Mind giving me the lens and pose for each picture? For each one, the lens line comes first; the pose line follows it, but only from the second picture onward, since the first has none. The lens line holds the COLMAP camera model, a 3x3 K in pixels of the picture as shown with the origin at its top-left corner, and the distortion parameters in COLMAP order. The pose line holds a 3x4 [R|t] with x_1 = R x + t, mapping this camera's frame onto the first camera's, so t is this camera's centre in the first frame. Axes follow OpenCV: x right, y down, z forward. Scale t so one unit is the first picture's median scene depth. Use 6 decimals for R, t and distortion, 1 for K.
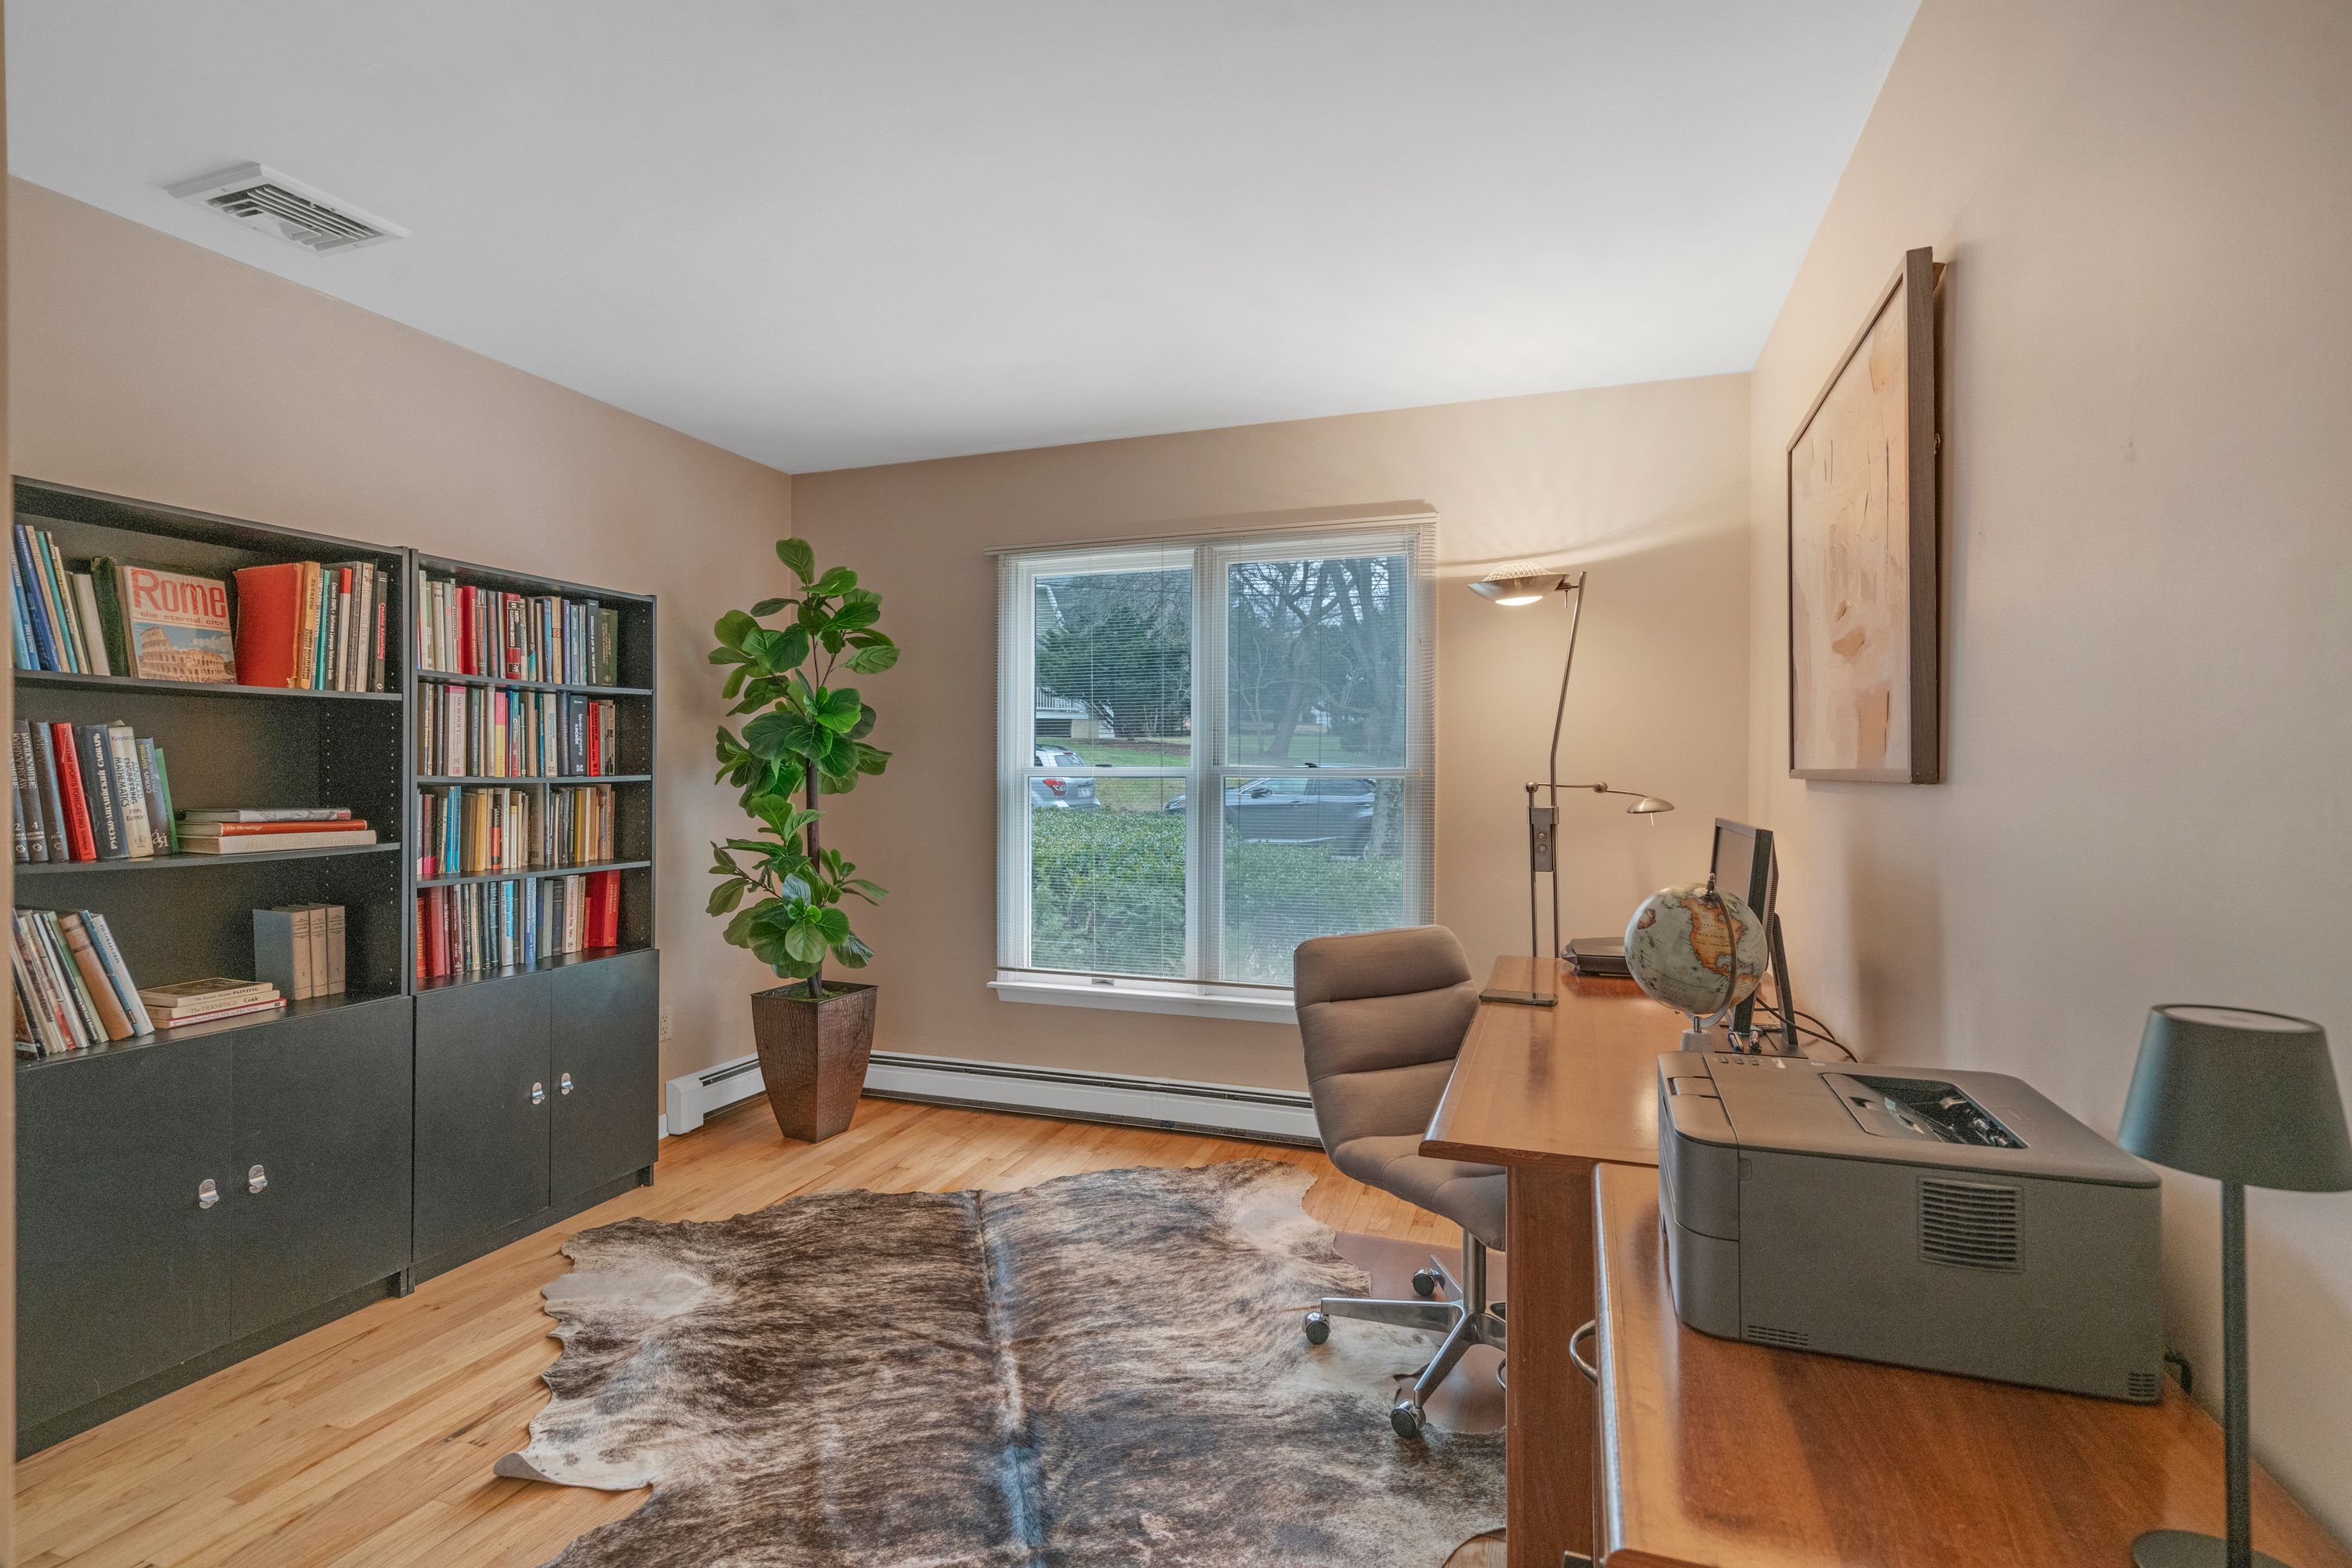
lens RADIAL K [[1041.5, 0, 1155.8], [0, 1041.5, 777.2], [0, 0, 1]] dist [-0.004521, 0.003318]
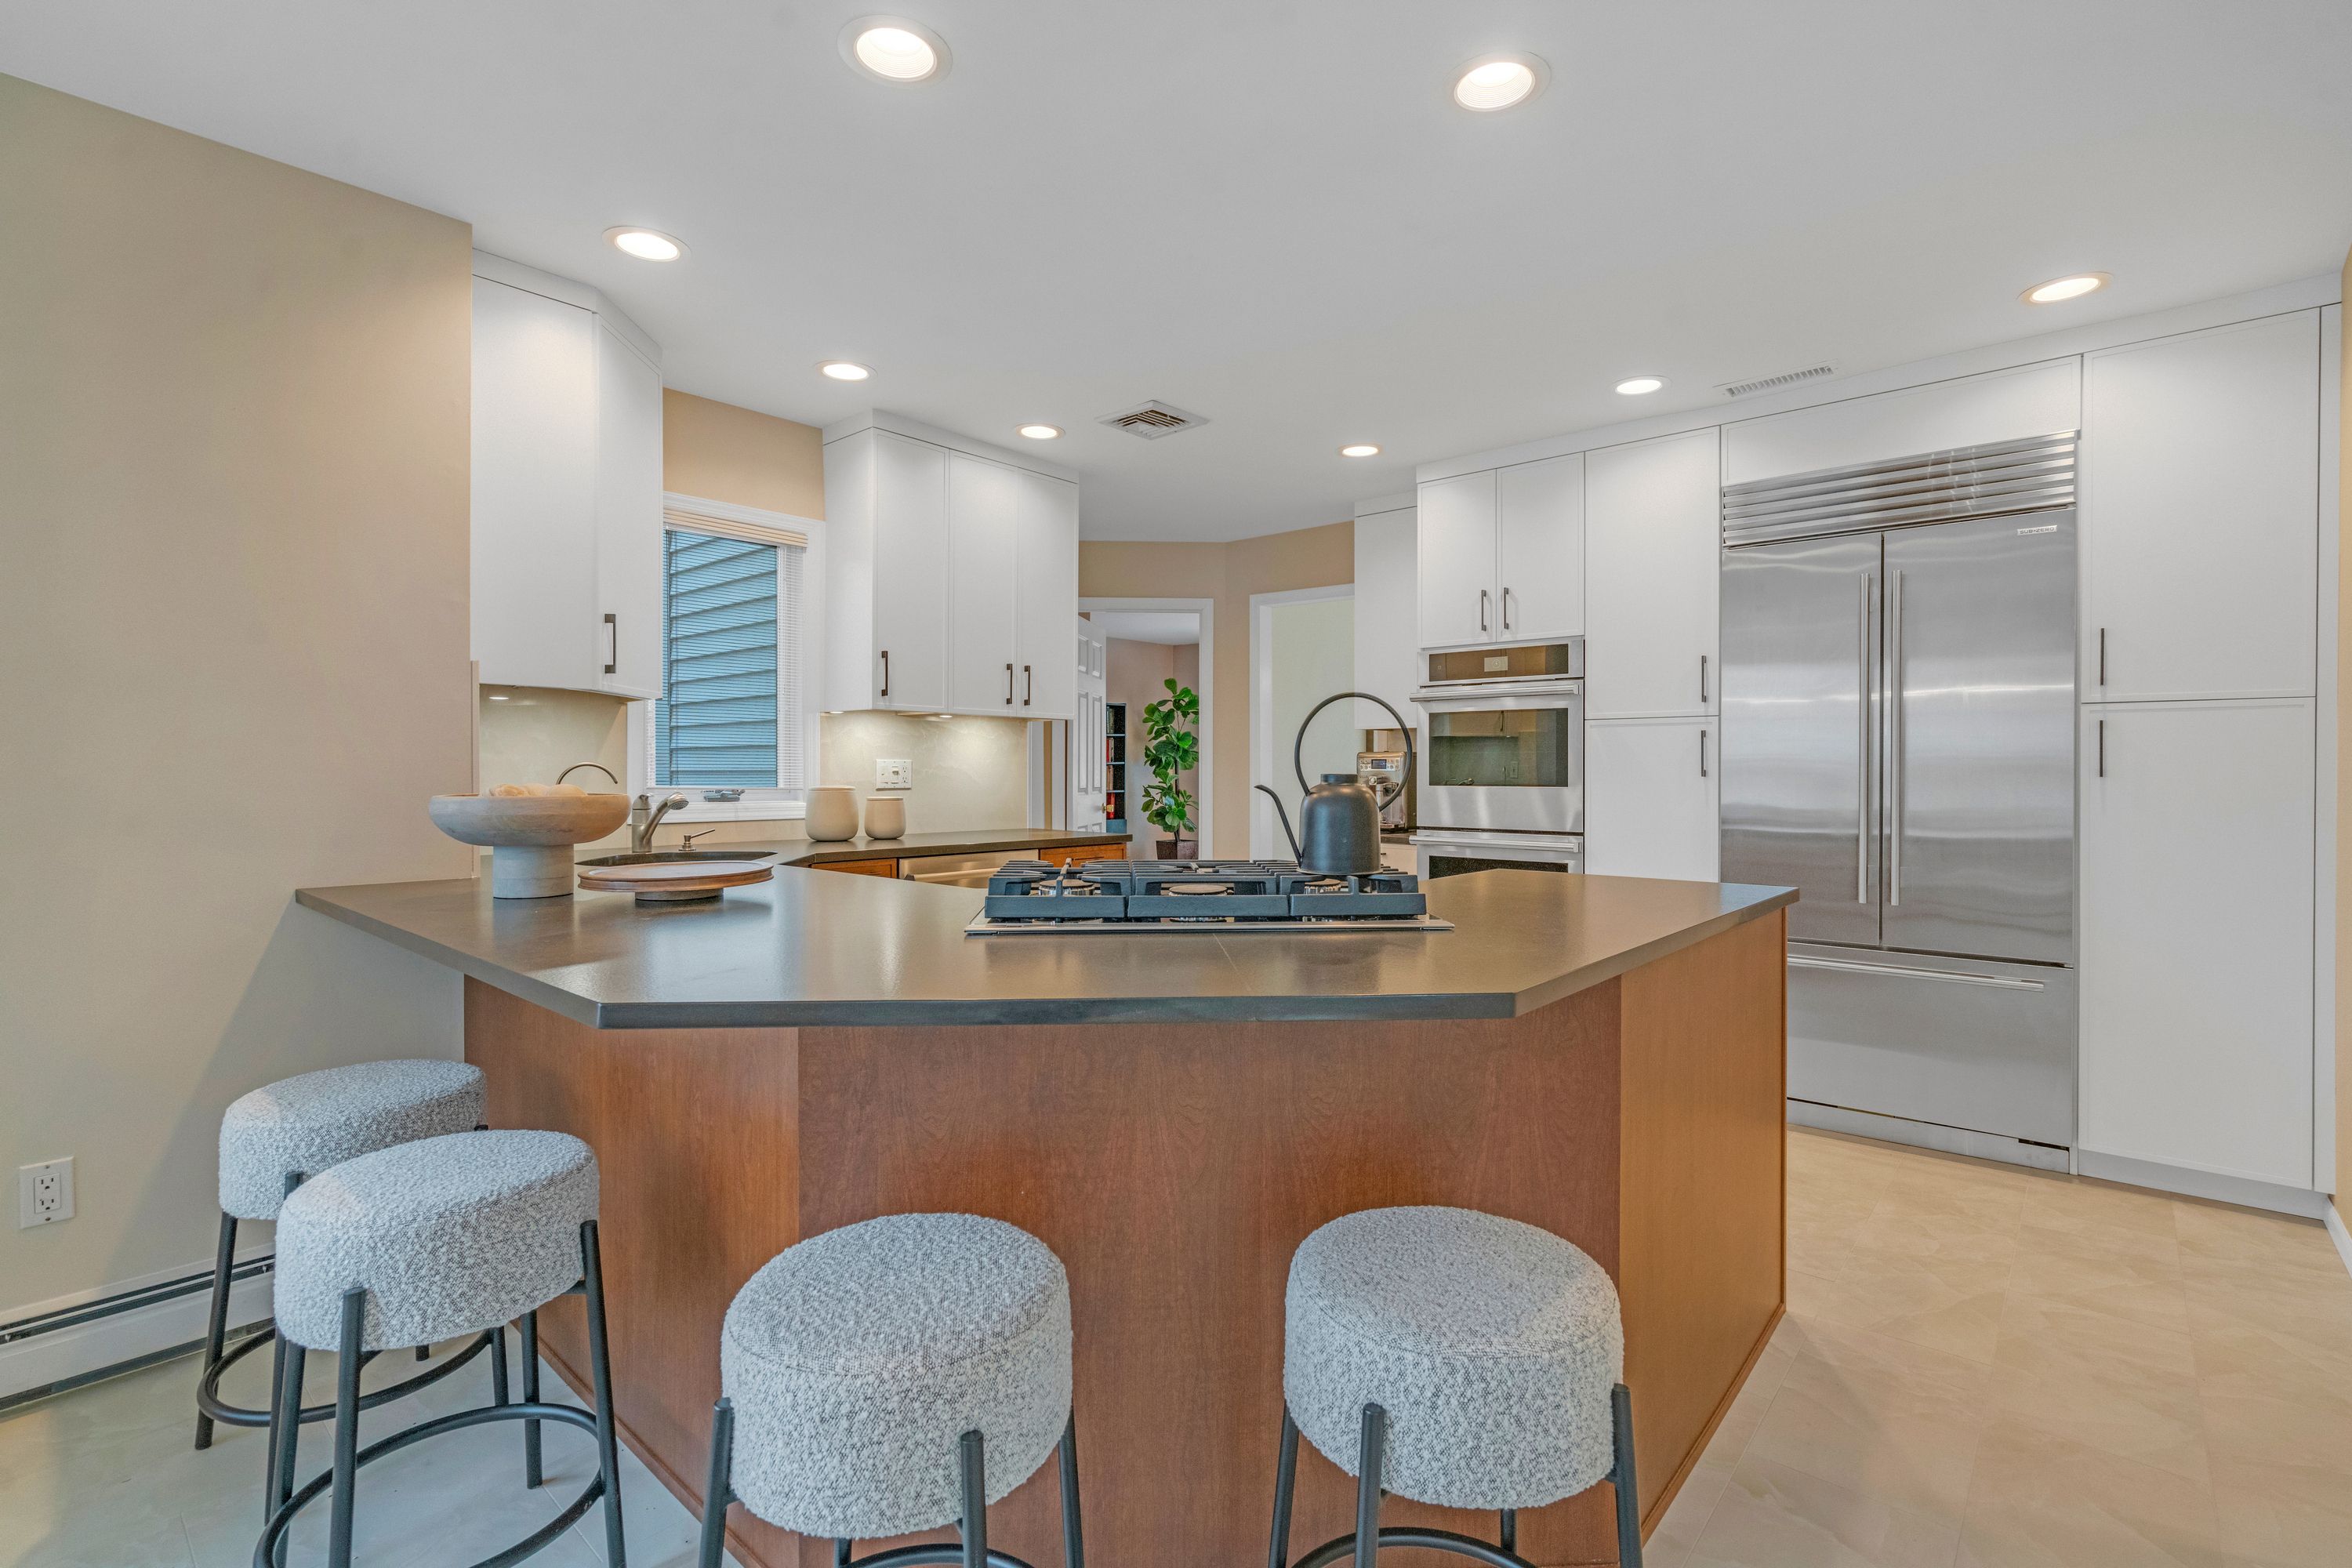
lens RADIAL K [[1041.5, 0, 1172.4], [0, 1041.5, 776.7], [0, 0, 1]] dist [-0.004521, 0.003318]
pose [[0.926615, 0.002197, -0.376004, 0.723491], [-0.002151, 0.999998, 0.000540, 0.035022], [0.376005, 0.000309, 0.926618, -1.621444]]
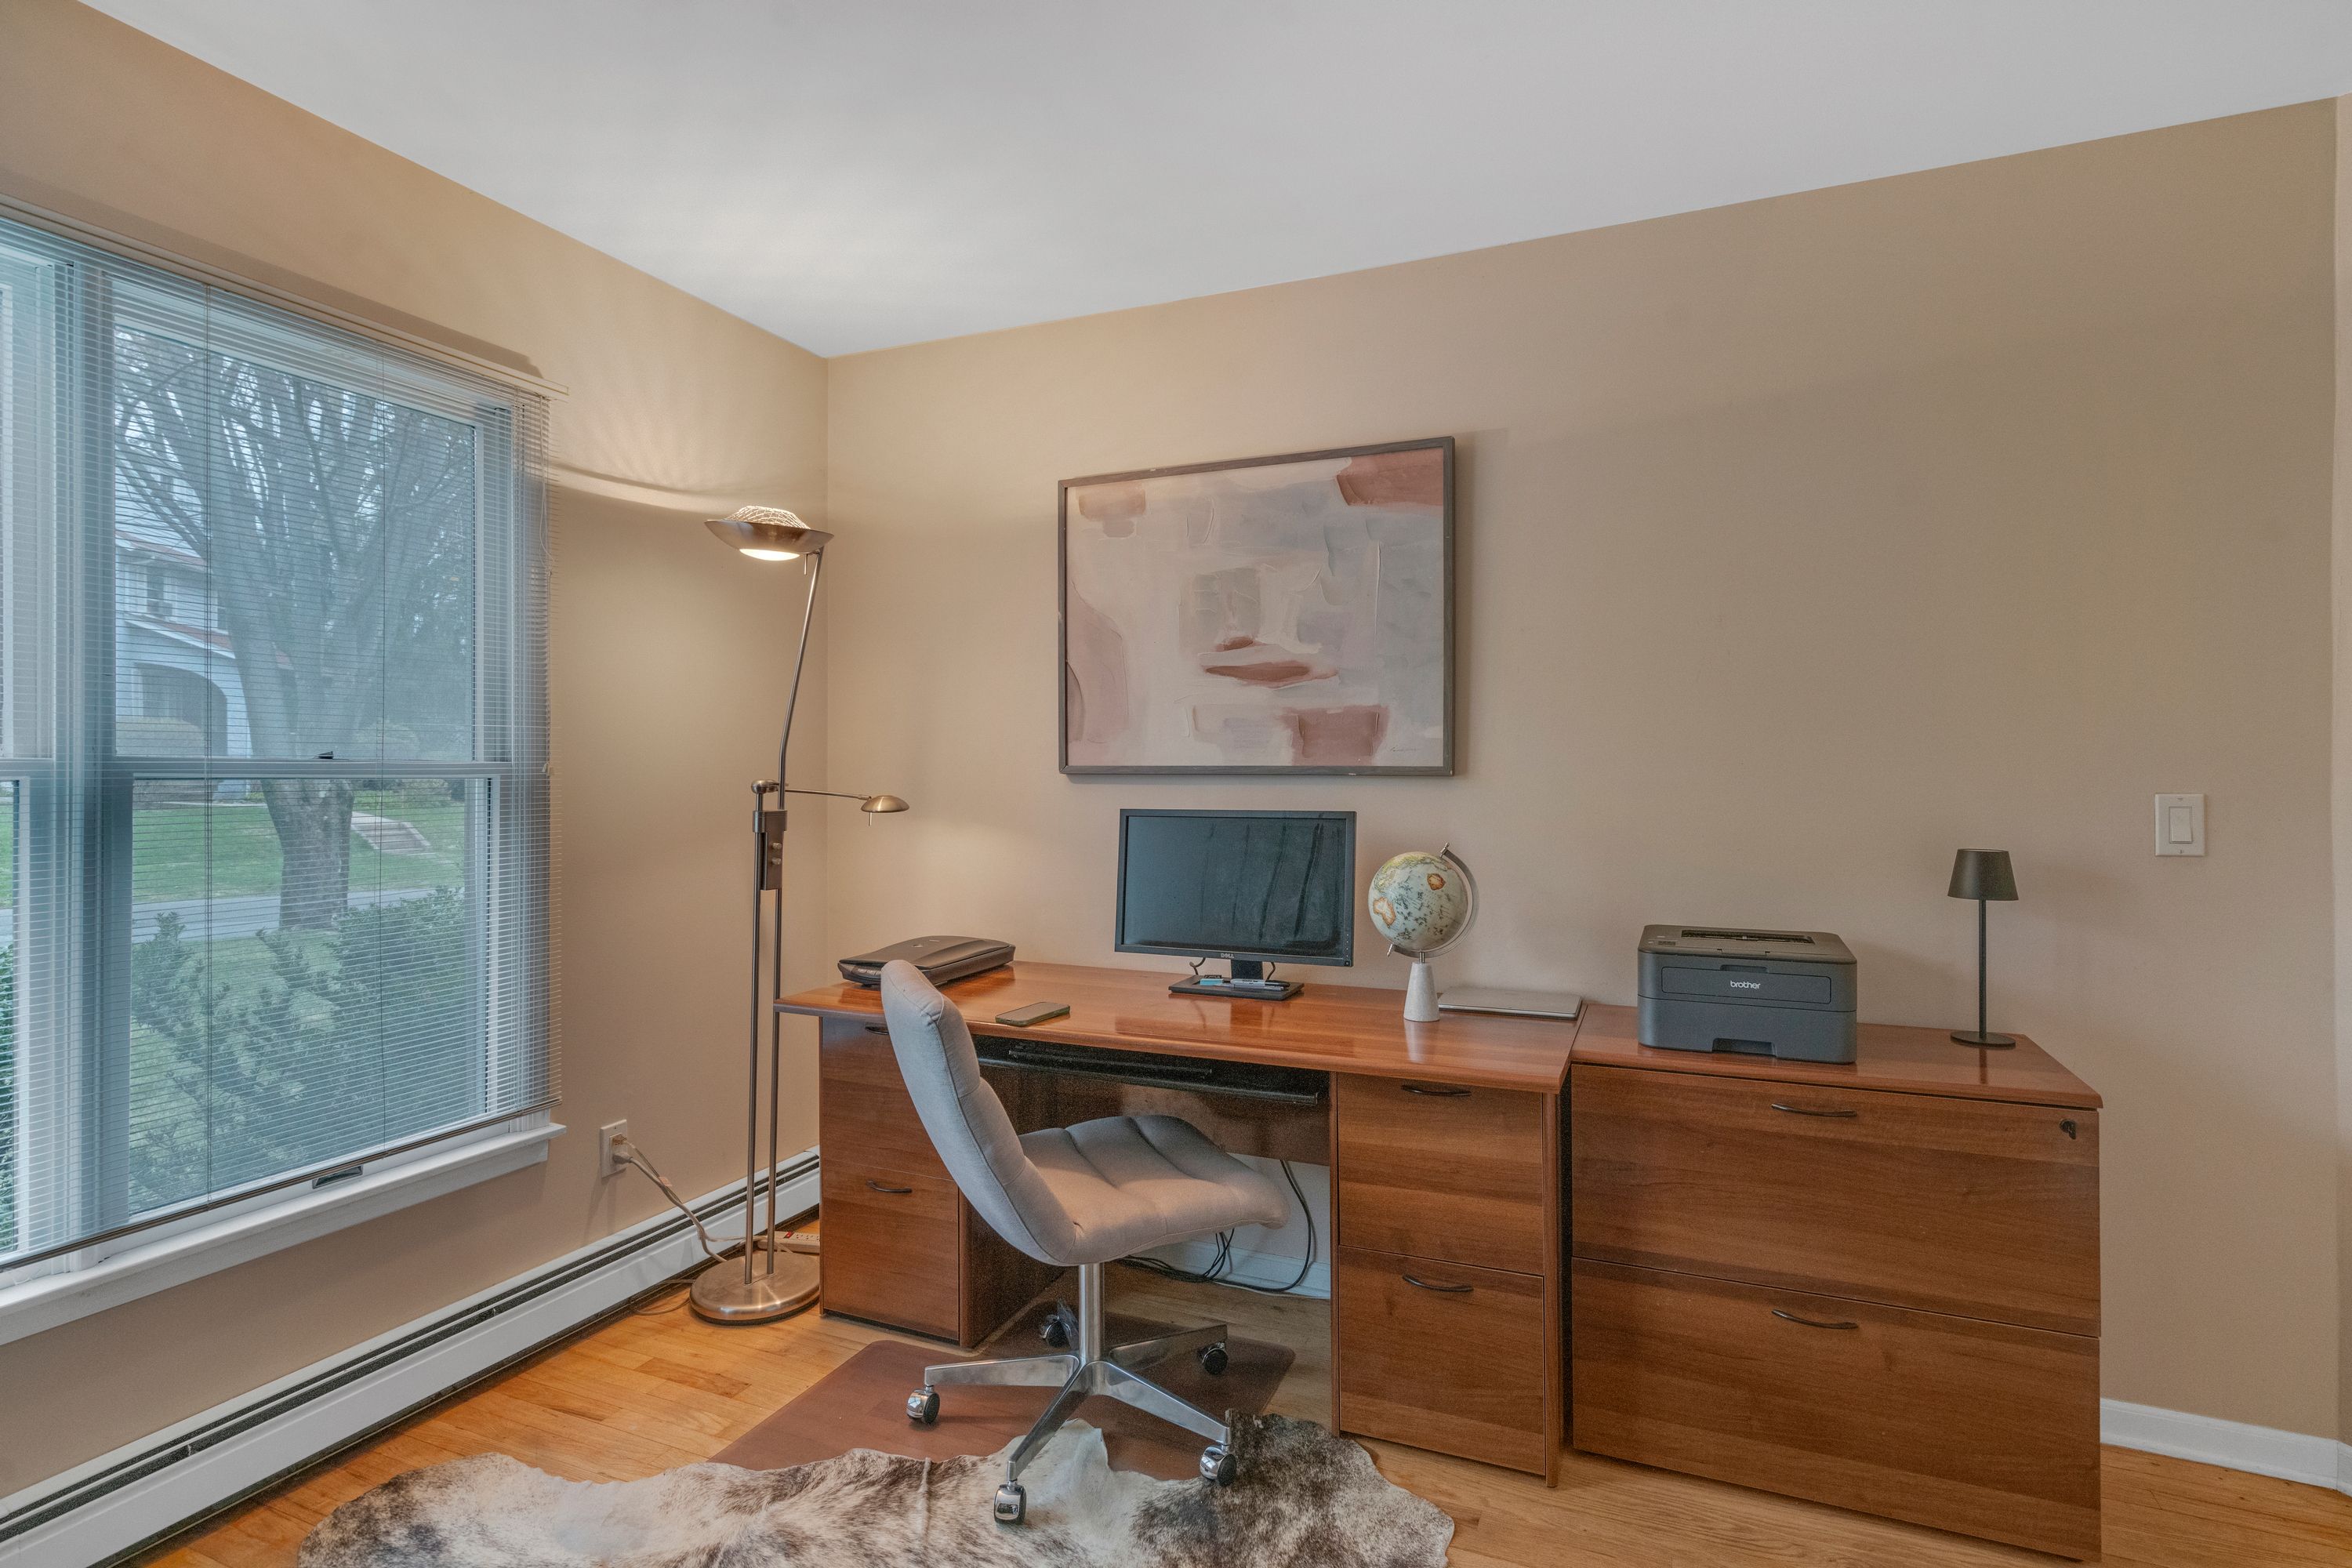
lens RADIAL K [[1147.2, 0, 1160.6], [0, 1147.2, 777.3], [0, 0, 1]] dist [-0.005000, 0.000639]
pose [[0.087560, -0.002291, 0.996157, -0.481032], [0.005251, 0.999985, 0.001839, 0.001717], [-0.996145, 0.005070, 0.087570, 0.595642]]
